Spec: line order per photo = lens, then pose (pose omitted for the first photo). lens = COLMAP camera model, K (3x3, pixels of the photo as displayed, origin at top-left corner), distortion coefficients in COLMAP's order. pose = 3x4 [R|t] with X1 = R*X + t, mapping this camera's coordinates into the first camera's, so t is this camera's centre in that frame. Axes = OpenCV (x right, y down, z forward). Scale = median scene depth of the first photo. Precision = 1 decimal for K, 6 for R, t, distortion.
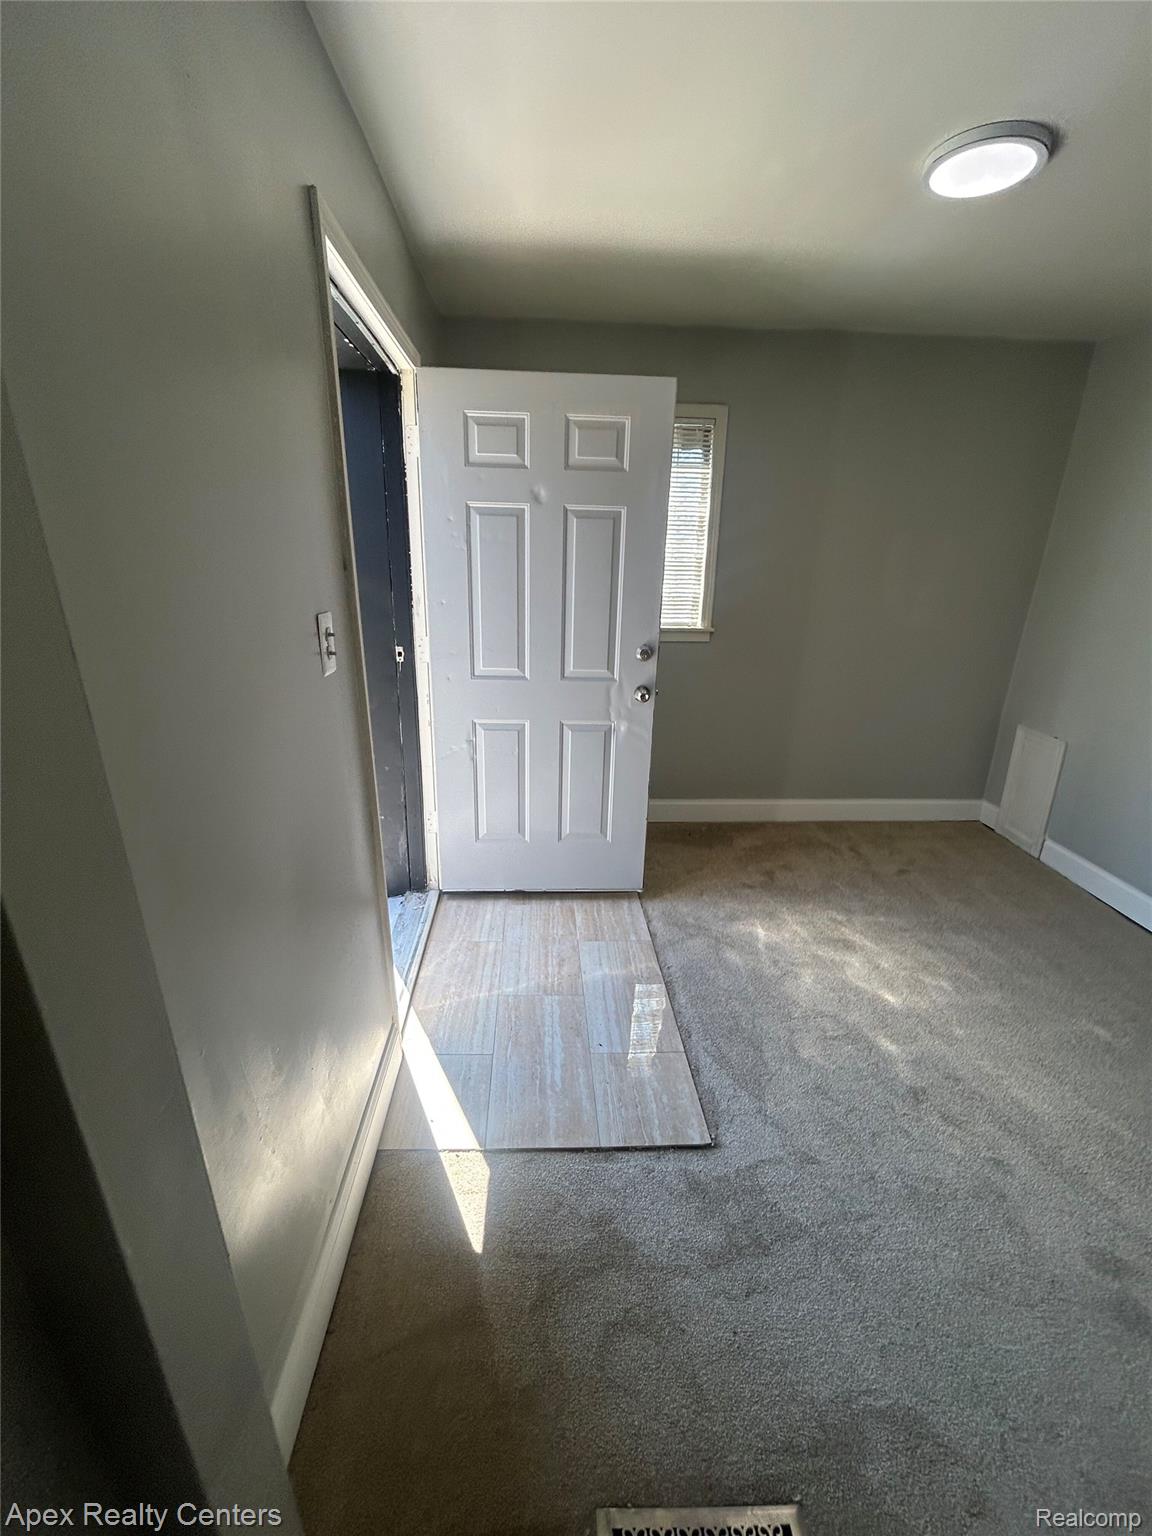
lens RADIAL K [[620.4, 0, 575.2], [0, 620.4, 768.2], [0, 0, 1]] dist [0.001685, -0.000341]
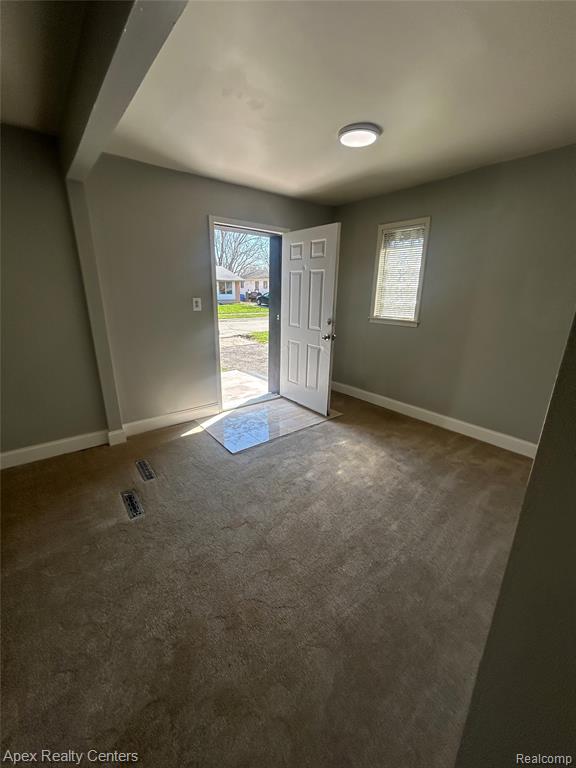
lens RADIAL K [[310.2, 0, 288.5], [0, 310.2, 384.8], [0, 0, 1]] dist [0.001685, -0.000341]
pose [[0.579083, 0.229928, -0.782174, 1.099892], [-0.261543, 0.961090, 0.088889, 0.001503], [0.772178, 0.153098, 0.616687, 0.073104]]
